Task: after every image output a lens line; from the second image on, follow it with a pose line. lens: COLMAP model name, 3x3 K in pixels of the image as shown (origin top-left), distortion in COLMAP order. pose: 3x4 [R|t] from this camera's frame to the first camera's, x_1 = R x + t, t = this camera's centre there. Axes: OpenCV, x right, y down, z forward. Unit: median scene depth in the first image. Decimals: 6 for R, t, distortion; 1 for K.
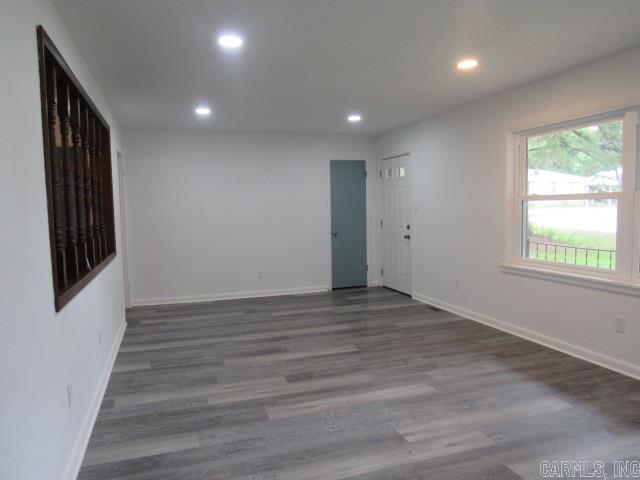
lens RADIAL K [[458.4, 0, 318.5], [0, 458.4, 240.4], [0, 0, 1]] dist [-0.027151, 0.003352]
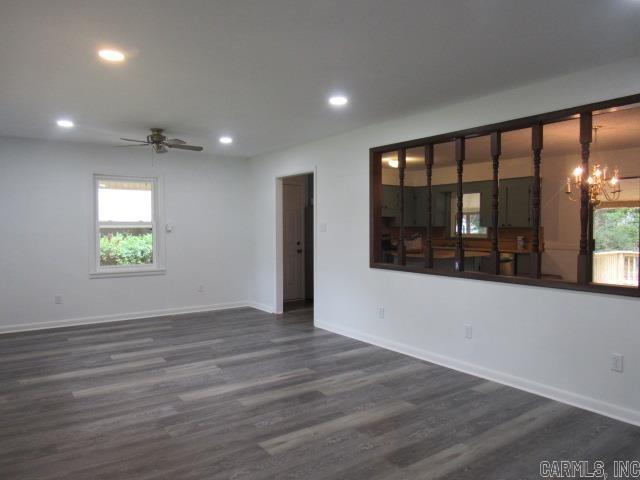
lens RADIAL K [[458.4, 0, 318.5], [0, 458.4, 240.4], [0, 0, 1]] dist [-0.027151, 0.003352]
pose [[-0.956093, 0.030873, -0.291432, 0.234974], [-0.001401, 0.993943, 0.109891, -0.155665], [0.293060, 0.105474, -0.950258, 2.019962]]
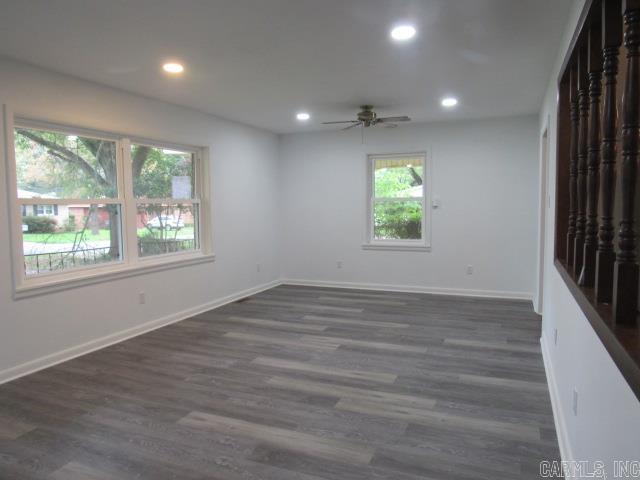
lens RADIAL K [[458.4, 0, 318.5], [0, 458.4, 240.4], [0, 0, 1]] dist [-0.027151, 0.003352]
pose [[-0.748975, -0.024722, 0.662137, -0.631743], [0.076443, 0.989407, 0.123409, -0.110507], [-0.658174, 0.143046, -0.739151, 1.682960]]
